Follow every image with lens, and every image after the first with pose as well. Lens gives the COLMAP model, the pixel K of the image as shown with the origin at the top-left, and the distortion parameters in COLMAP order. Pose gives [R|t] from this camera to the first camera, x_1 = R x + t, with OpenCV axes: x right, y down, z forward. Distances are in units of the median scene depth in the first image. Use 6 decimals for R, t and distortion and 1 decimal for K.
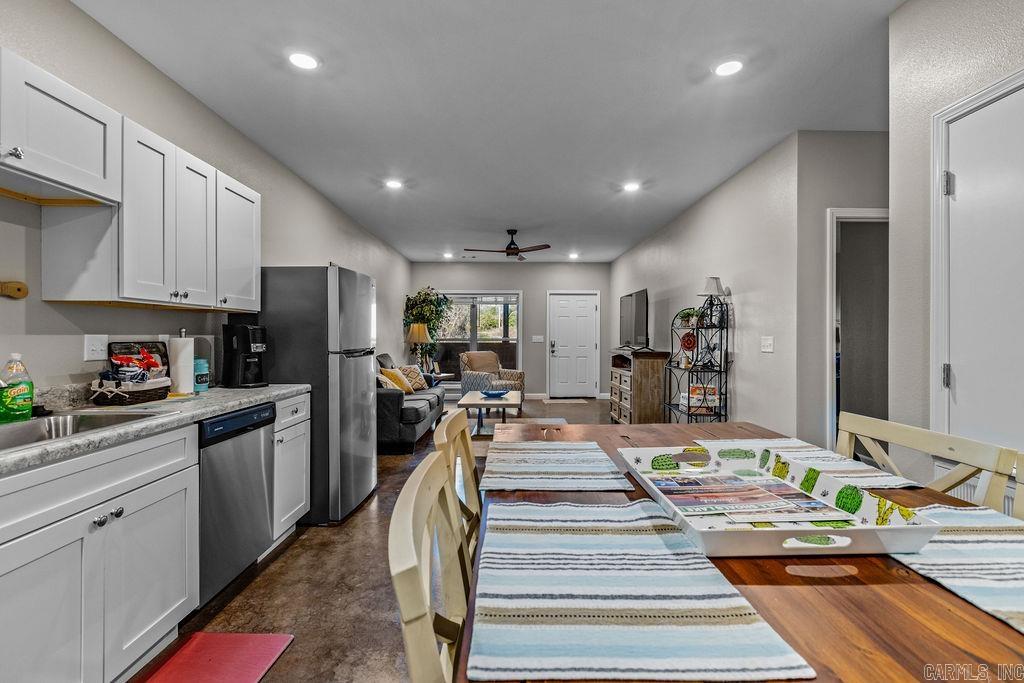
lens RADIAL K [[460.9, 0, 512.0], [0, 460.9, 341.5], [0, 0, 1]] dist [-0.001466, -0.000052]
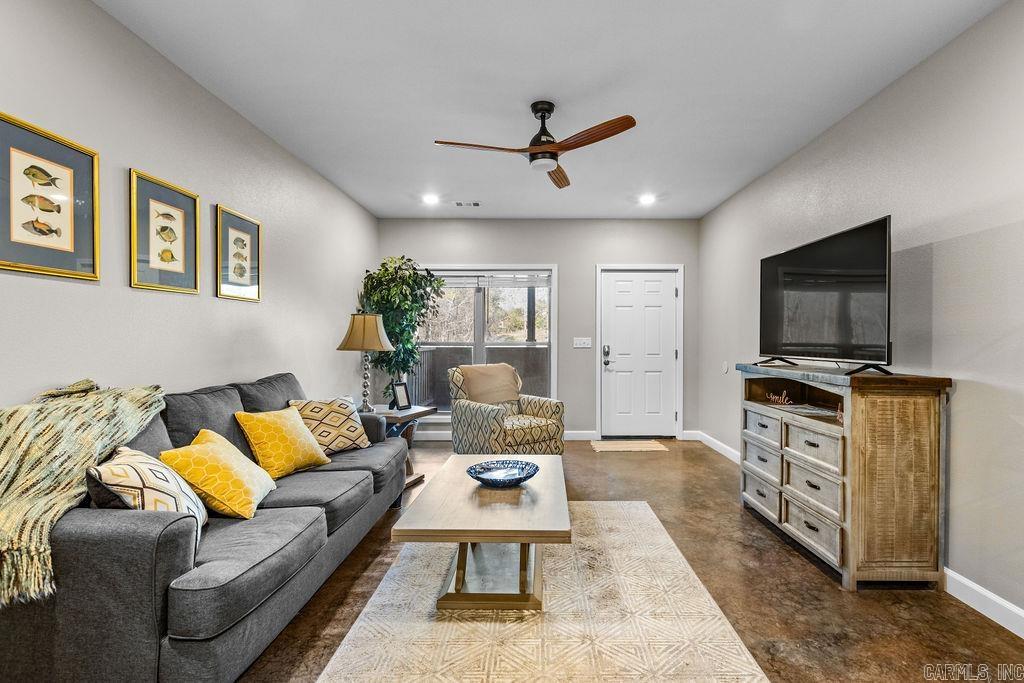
lens RADIAL K [[460.9, 0, 512.0], [0, 460.9, 341.5], [0, 0, 1]] dist [-0.001466, -0.000052]
pose [[0.998366, -0.000551, -0.057144, -0.003390], [0.000295, 0.999990, -0.004492, -0.004590], [0.057146, 0.004467, 0.998356, 0.415547]]
